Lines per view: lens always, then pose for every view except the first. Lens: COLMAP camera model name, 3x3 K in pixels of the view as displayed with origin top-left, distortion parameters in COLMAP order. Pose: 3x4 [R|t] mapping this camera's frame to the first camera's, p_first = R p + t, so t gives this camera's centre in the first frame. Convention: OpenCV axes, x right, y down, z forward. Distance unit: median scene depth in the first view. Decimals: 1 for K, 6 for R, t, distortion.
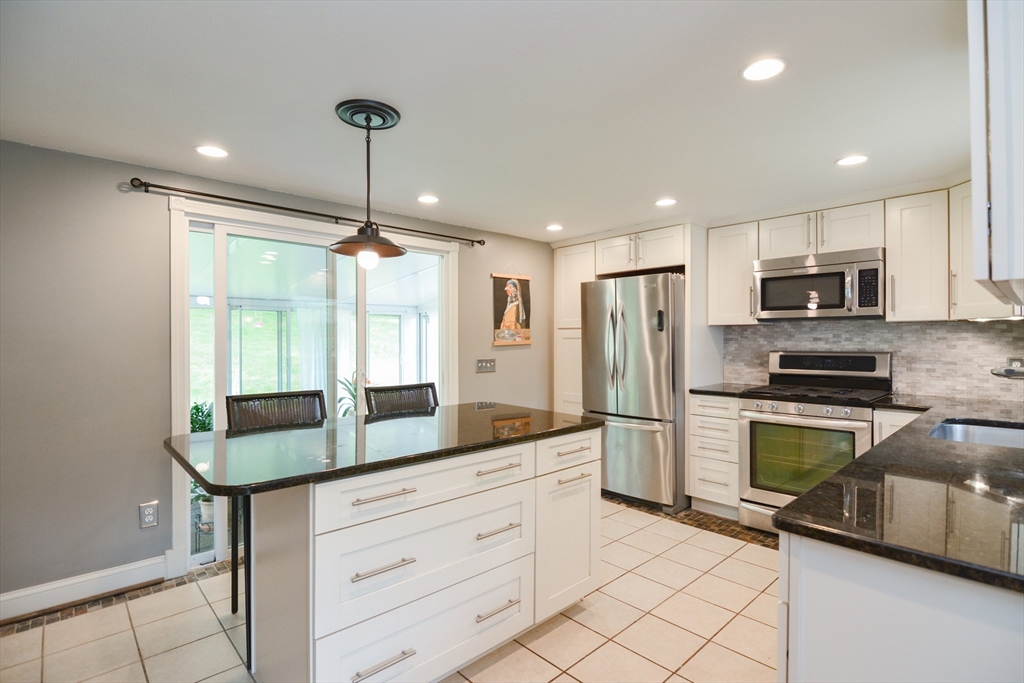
lens RADIAL K [[489.0, 0, 522.3], [0, 489.0, 340.9], [0, 0, 1]] dist [-0.003953, -0.007637]
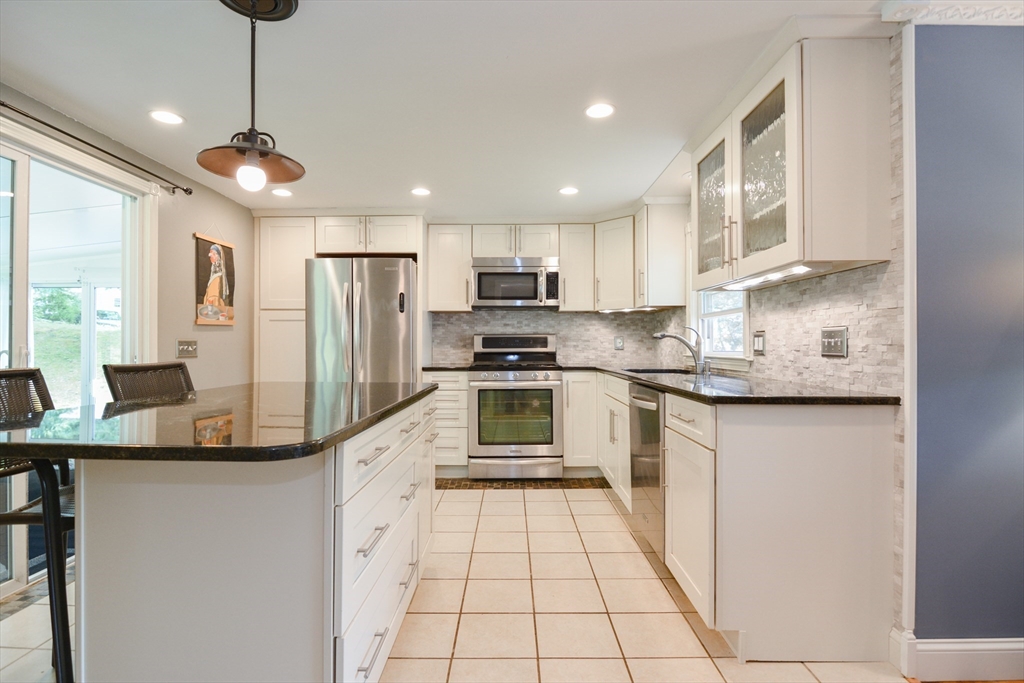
lens RADIAL K [[489.0, 0, 510.3], [0, 489.0, 342.8], [0, 0, 1]] dist [-0.003953, -0.007637]
pose [[0.698115, 0.004212, 0.715973, -0.295559], [0.001677, 0.999970, -0.007517, 0.051020], [-0.715983, 0.006448, 0.698088, 0.093422]]
